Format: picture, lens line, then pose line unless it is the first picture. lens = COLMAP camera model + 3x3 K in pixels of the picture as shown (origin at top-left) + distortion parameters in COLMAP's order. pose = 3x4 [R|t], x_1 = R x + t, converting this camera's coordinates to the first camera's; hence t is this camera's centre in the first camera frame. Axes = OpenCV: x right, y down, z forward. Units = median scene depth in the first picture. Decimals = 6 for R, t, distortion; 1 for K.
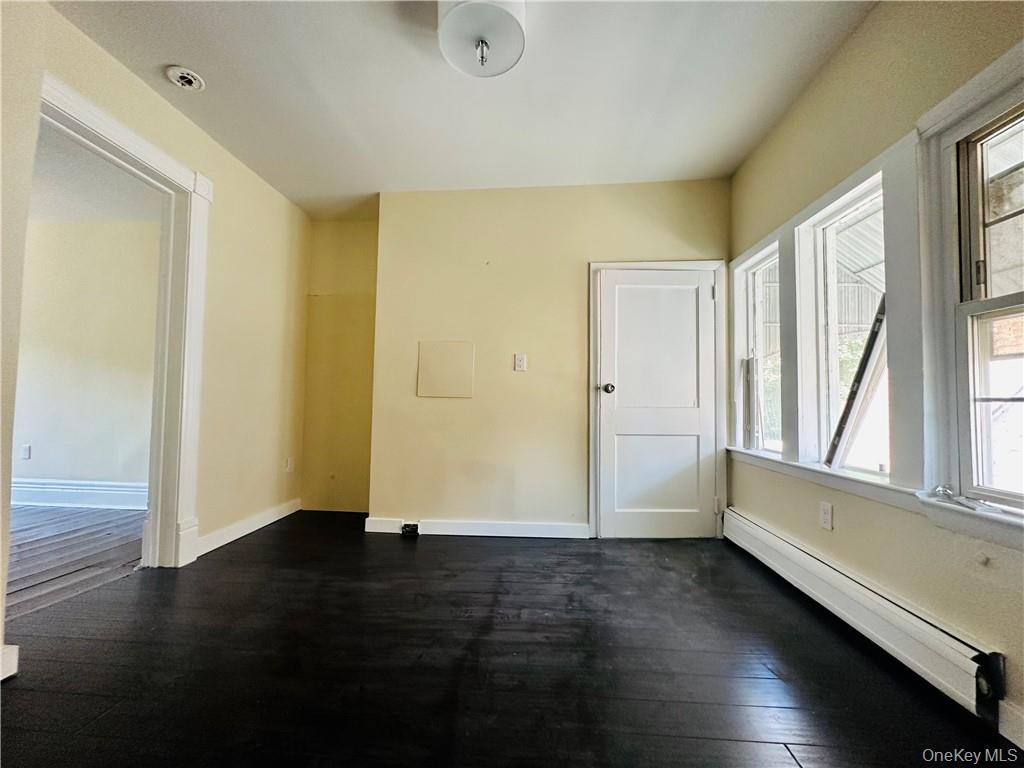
lens RADIAL K [[409.4, 0, 512.0], [0, 409.4, 384.0], [0, 0, 1]] dist [-0.000018, 0.000227]
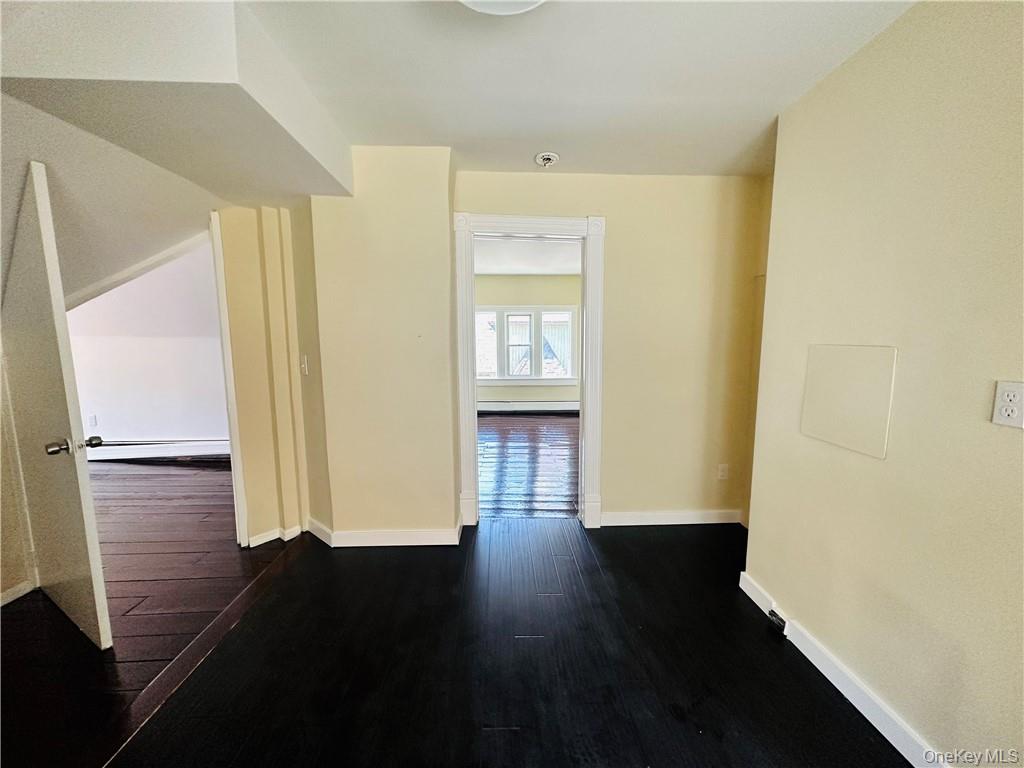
lens RADIAL K [[409.4, 0, 512.0], [0, 409.4, 384.0], [0, 0, 1]] dist [-0.000018, 0.000227]
pose [[0.095866, 0.108456, -0.989468, 0.575518], [0.046019, 0.992501, 0.113247, -0.236939], [0.994330, -0.056391, 0.090156, 0.854191]]
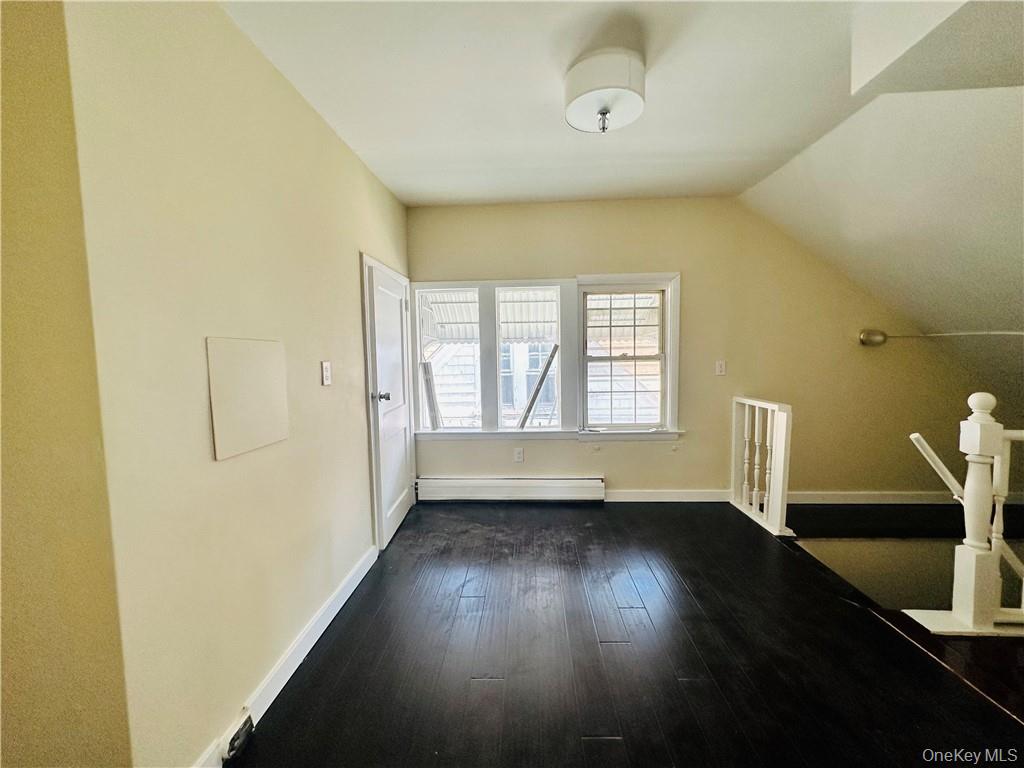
lens RADIAL K [[409.4, 0, 512.0], [0, 409.4, 384.0], [0, 0, 1]] dist [-0.000018, 0.000227]
pose [[-0.026243, -0.086193, 0.995933, -1.141235], [-0.028135, 0.995945, 0.085453, -0.172119], [-0.999260, -0.025778, -0.028562, 1.159526]]
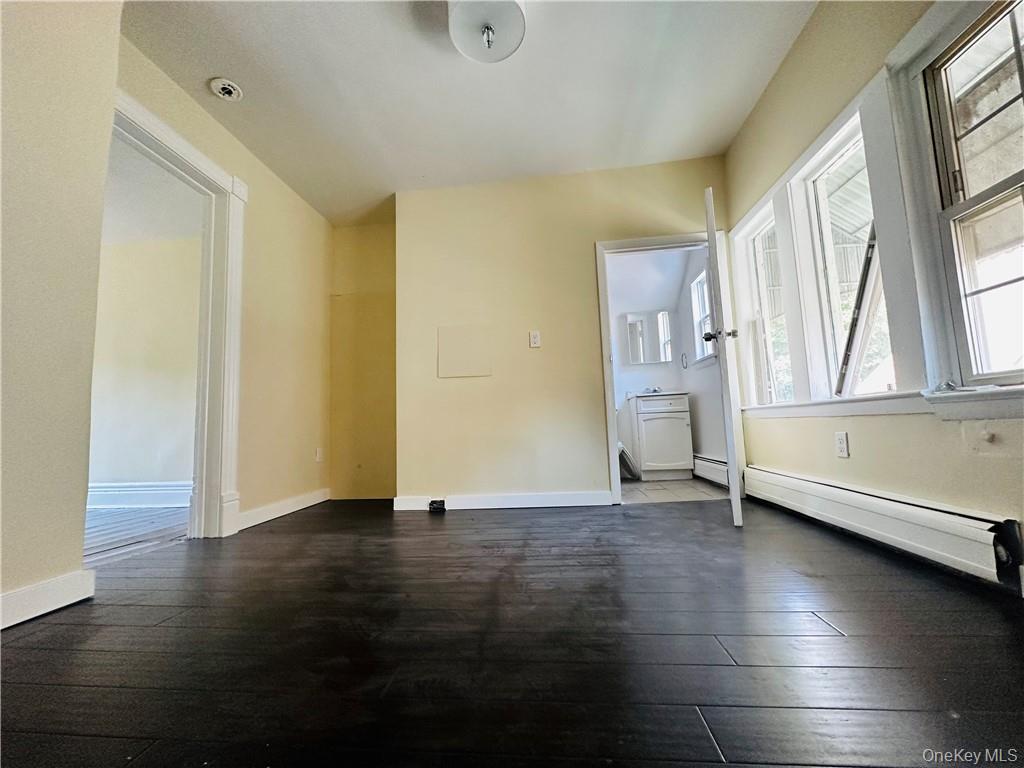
lens RADIAL K [[409.4, 0, 512.0], [0, 409.4, 384.0], [0, 0, 1]] dist [-0.000018, 0.000227]
pose [[0.998150, -0.054528, -0.026903, -0.026573], [0.052848, 0.996821, -0.059631, 0.197881], [0.030069, 0.058099, 0.997858, -0.065729]]
